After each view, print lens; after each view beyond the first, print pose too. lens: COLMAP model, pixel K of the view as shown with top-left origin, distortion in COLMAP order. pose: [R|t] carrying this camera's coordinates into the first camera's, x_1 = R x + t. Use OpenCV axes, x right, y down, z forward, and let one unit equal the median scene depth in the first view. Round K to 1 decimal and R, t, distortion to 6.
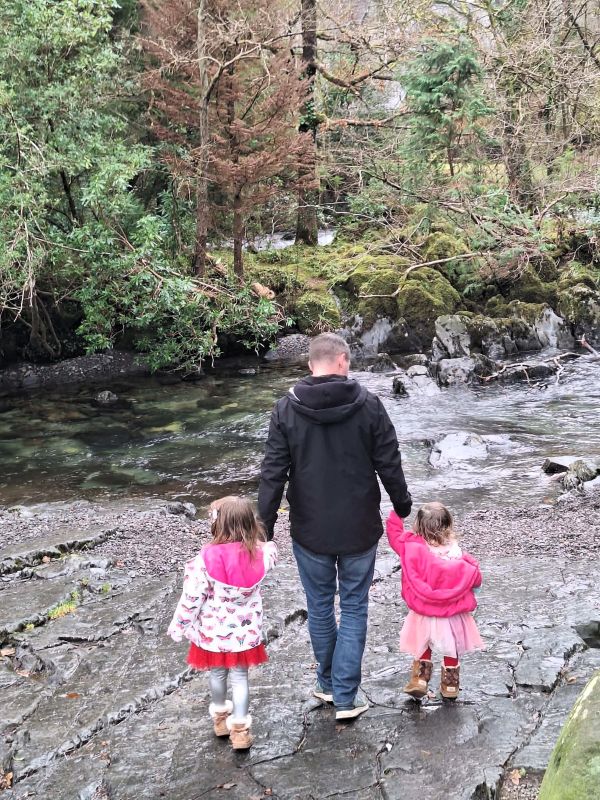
lens RADIAL K [[1103.8, 0, 300.0], [0, 1103.8, 400.0], [0, 0, 1]] dist [0.010180, 0.000000]
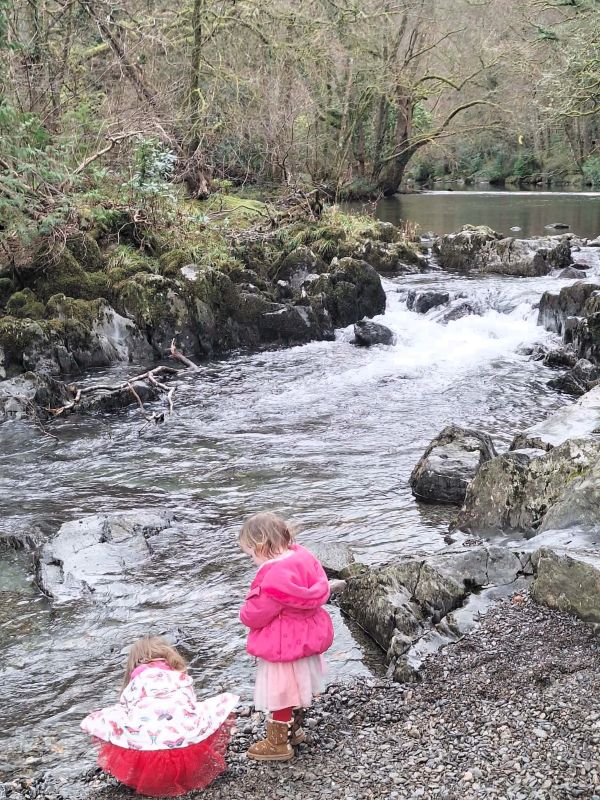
lens RADIAL K [[1103.8, 0, 300.0], [0, 1103.8, 400.3], [0, 0, 1]] dist [0.010180, 0.000000]
pose [[0.868177, -0.051300, 0.493596, -0.011026], [0.067880, 0.997570, -0.015715, -0.006277], [-0.491590, 0.047148, 0.869550, 0.362975]]
